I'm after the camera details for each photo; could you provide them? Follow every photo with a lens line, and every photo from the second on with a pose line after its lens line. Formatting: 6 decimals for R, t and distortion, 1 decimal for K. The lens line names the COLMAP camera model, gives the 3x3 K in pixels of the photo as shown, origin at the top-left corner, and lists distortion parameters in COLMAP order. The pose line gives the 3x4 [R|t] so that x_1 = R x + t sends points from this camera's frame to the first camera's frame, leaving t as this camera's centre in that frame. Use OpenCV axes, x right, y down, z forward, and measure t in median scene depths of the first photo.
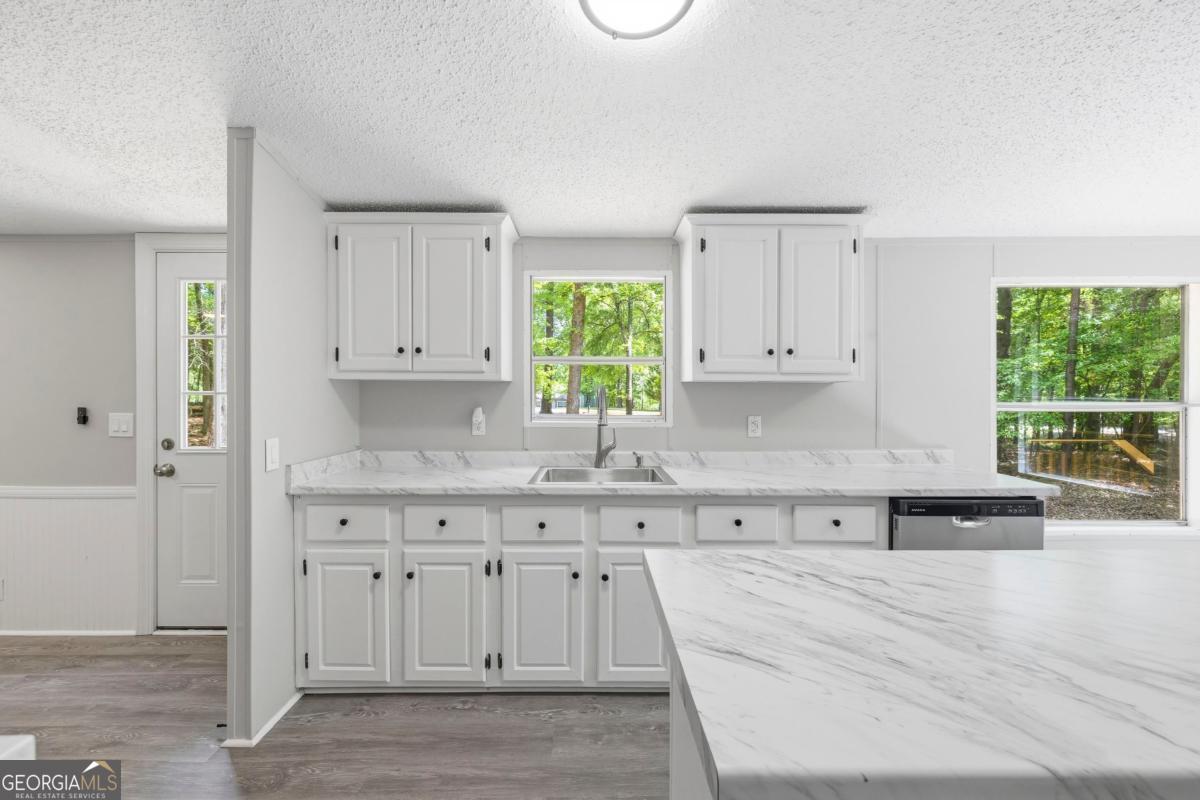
lens RADIAL K [[509.7, 0, 592.1], [0, 509.7, 384.1], [0, 0, 1]] dist [-0.001738, -0.000180]
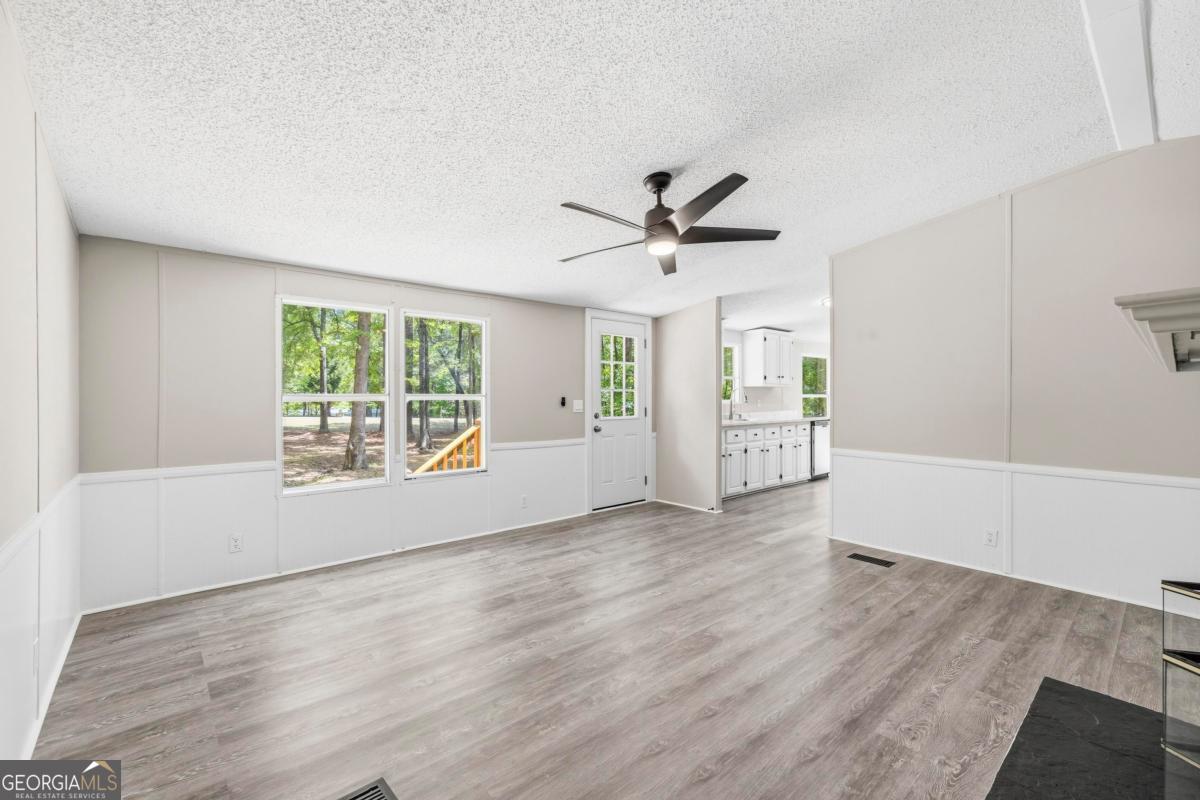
lens RADIAL K [[509.7, 0, 600.1], [0, 509.7, 403.5], [0, 0, 1]] dist [-0.001738, -0.000180]
pose [[0.752881, -0.007511, 0.658113, -2.120277], [0.003383, 0.999966, 0.007543, 0.056159], [-0.658148, -0.003453, 0.752881, -0.484684]]
